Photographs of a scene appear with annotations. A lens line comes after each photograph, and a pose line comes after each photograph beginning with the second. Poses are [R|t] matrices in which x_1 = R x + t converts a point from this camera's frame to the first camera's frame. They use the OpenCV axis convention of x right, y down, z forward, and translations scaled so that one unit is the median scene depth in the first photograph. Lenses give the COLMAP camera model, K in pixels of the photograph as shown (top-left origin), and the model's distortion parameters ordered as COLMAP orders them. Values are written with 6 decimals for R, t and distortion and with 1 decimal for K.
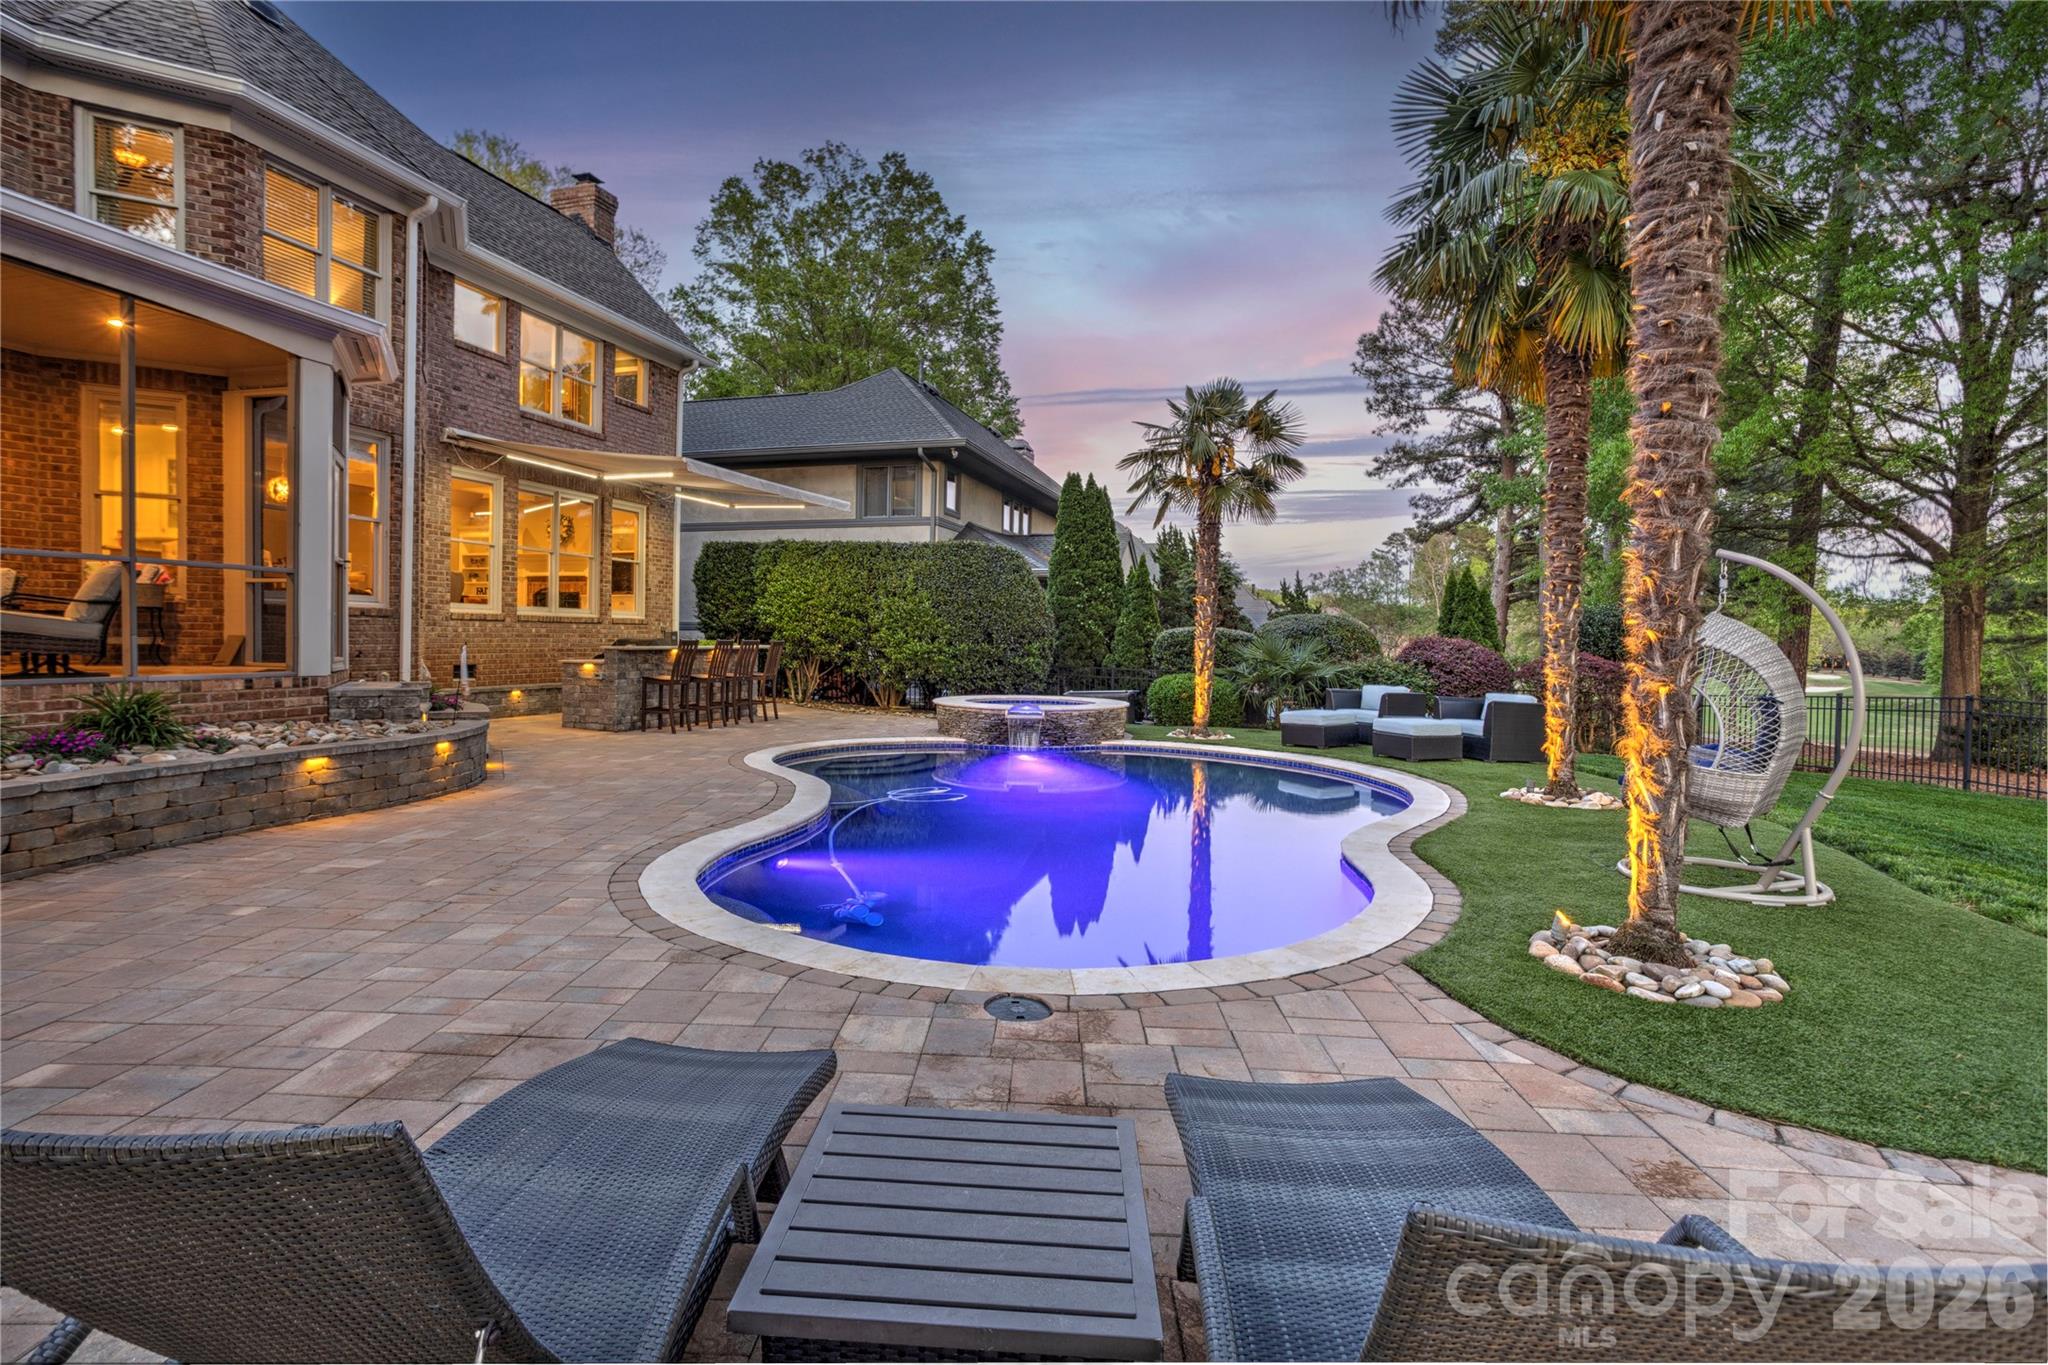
lens RADIAL K [[985.7, 0, 999.3], [0, 985.7, 664.4], [0, 0, 1]] dist [-0.054467, 0.034769]
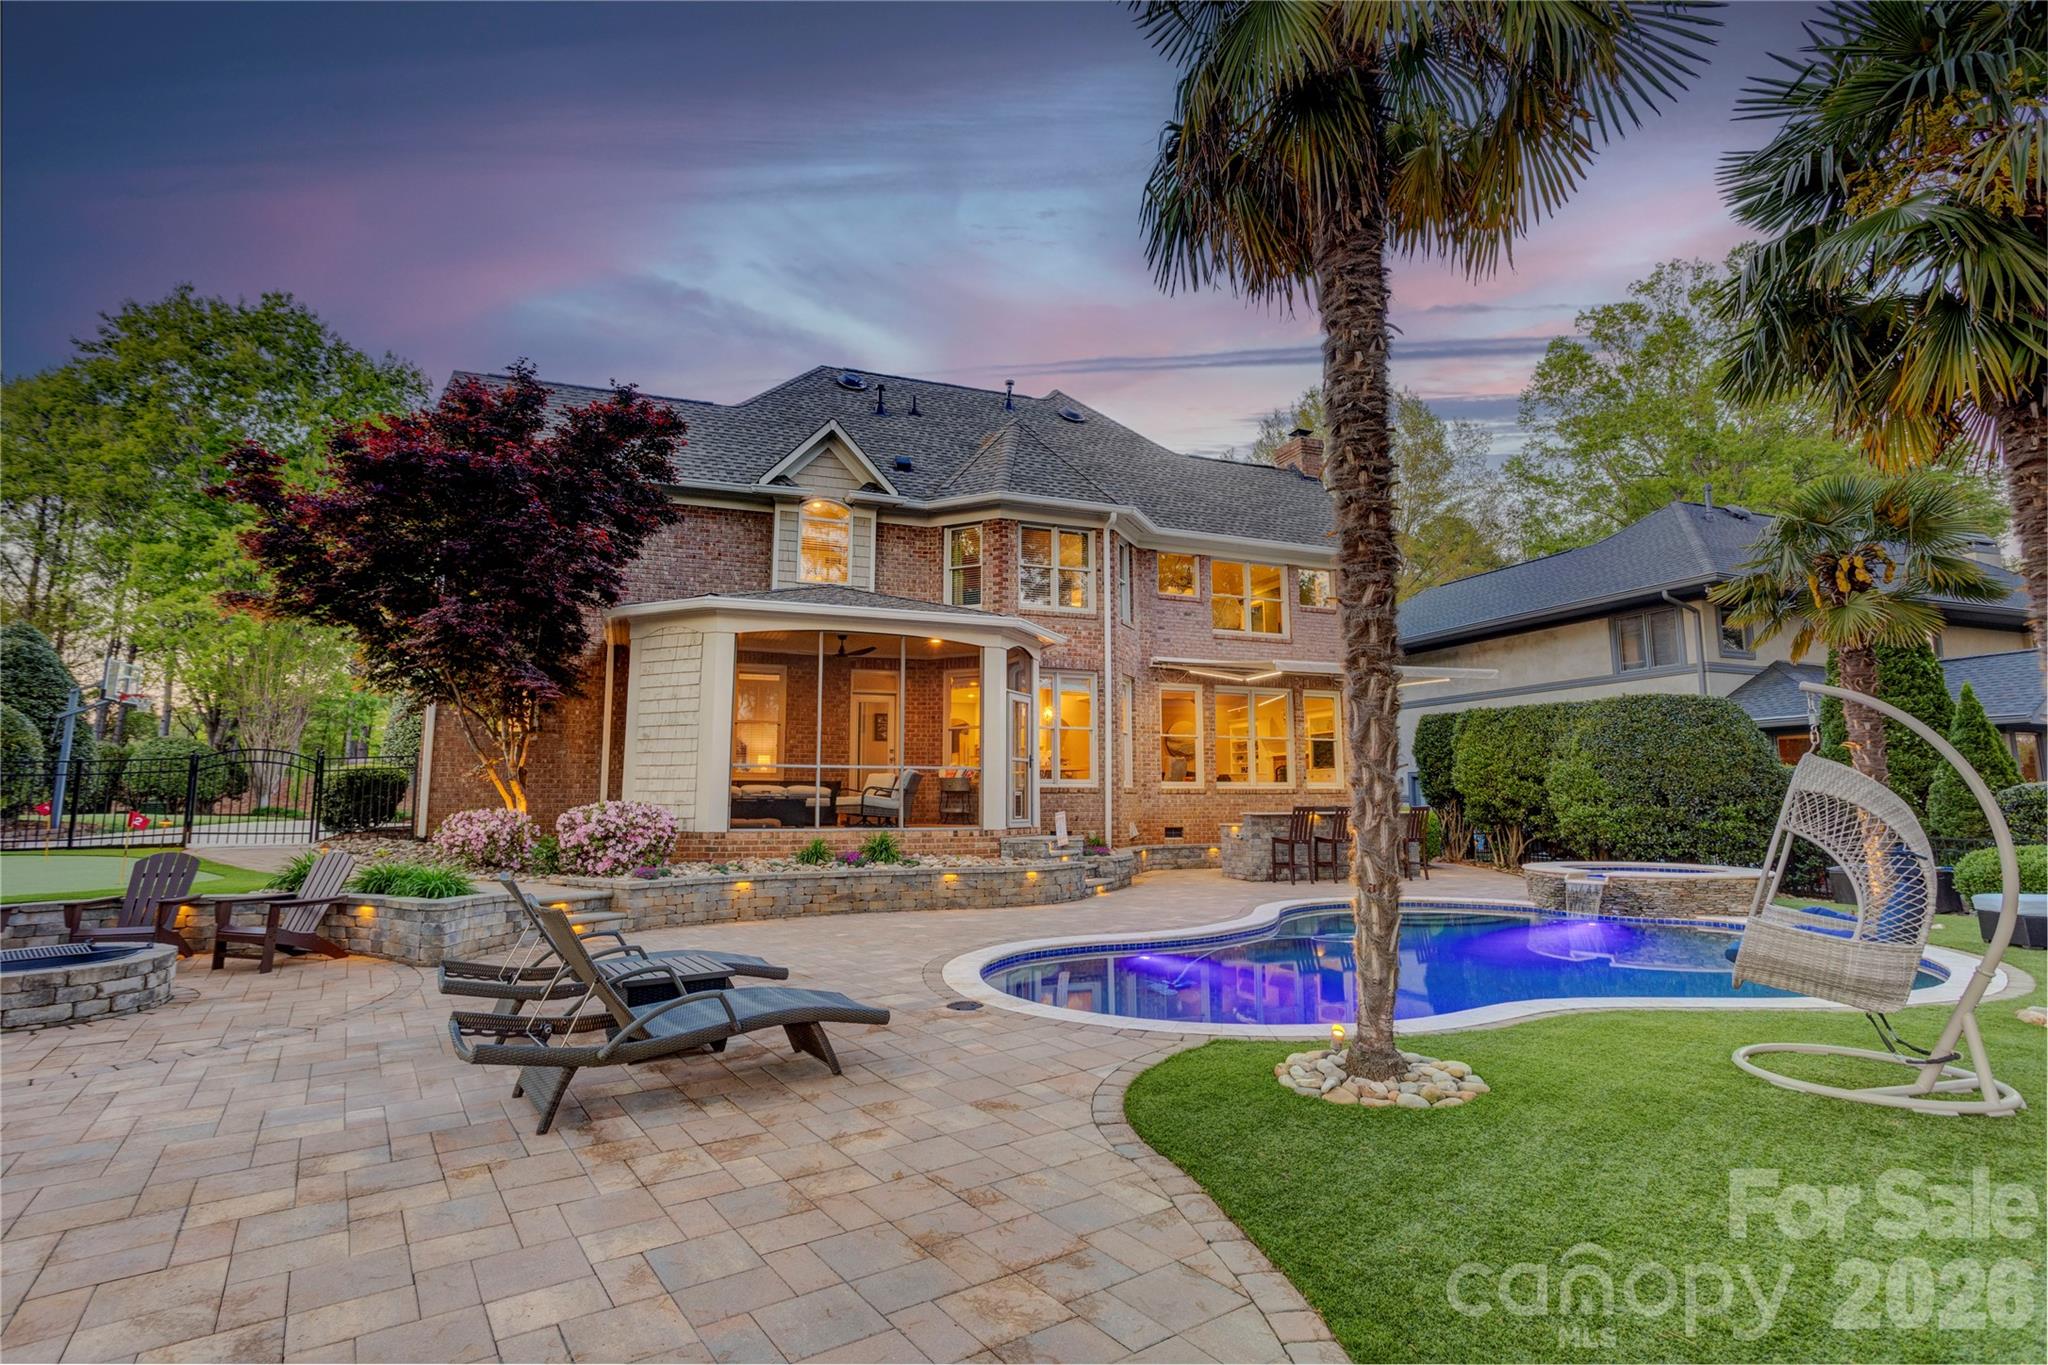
lens RADIAL K [[985.7, 0, 999.3], [0, 985.7, 664.4], [0, 0, 1]] dist [-0.054467, 0.034769]
pose [[0.604564, -0.125964, -0.786534, 0.339202], [-0.012204, 0.985837, -0.167263, 0.007031], [0.796463, 0.110720, 0.594464, -0.022100]]
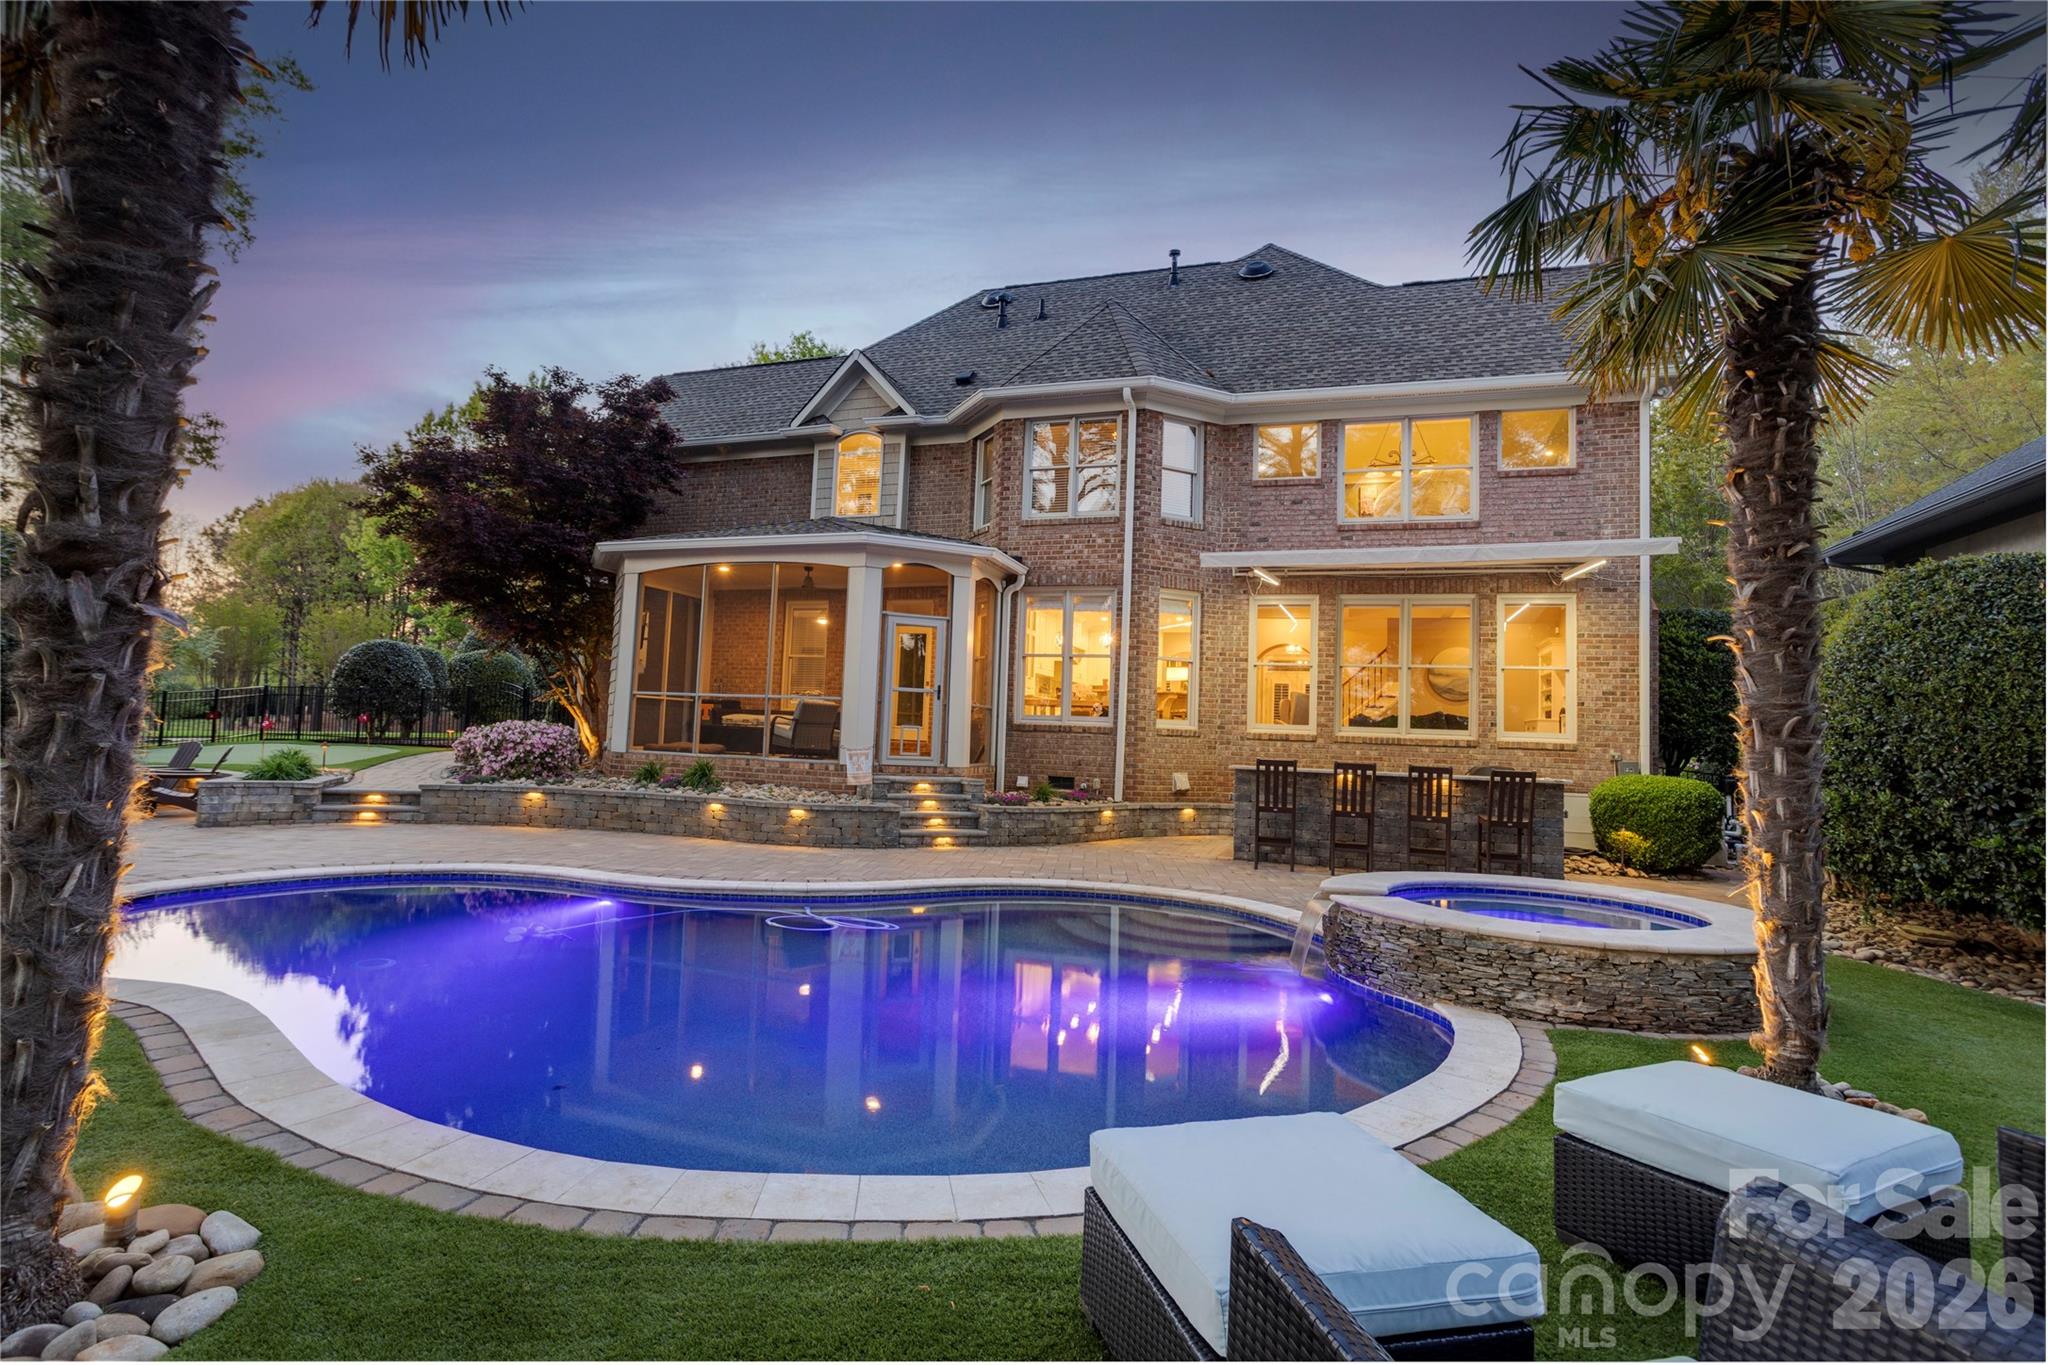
lens RADIAL K [[984.2, 0, 997.5], [0, 984.2, 658.5], [0, 0, 1]] dist [-0.048409, 0.029566]
pose [[-0.047913, -0.095894, -0.994238, 0.428744], [-0.068696, 0.993340, -0.092497, -0.014121], [0.996486, 0.063869, -0.054182, 0.646184]]
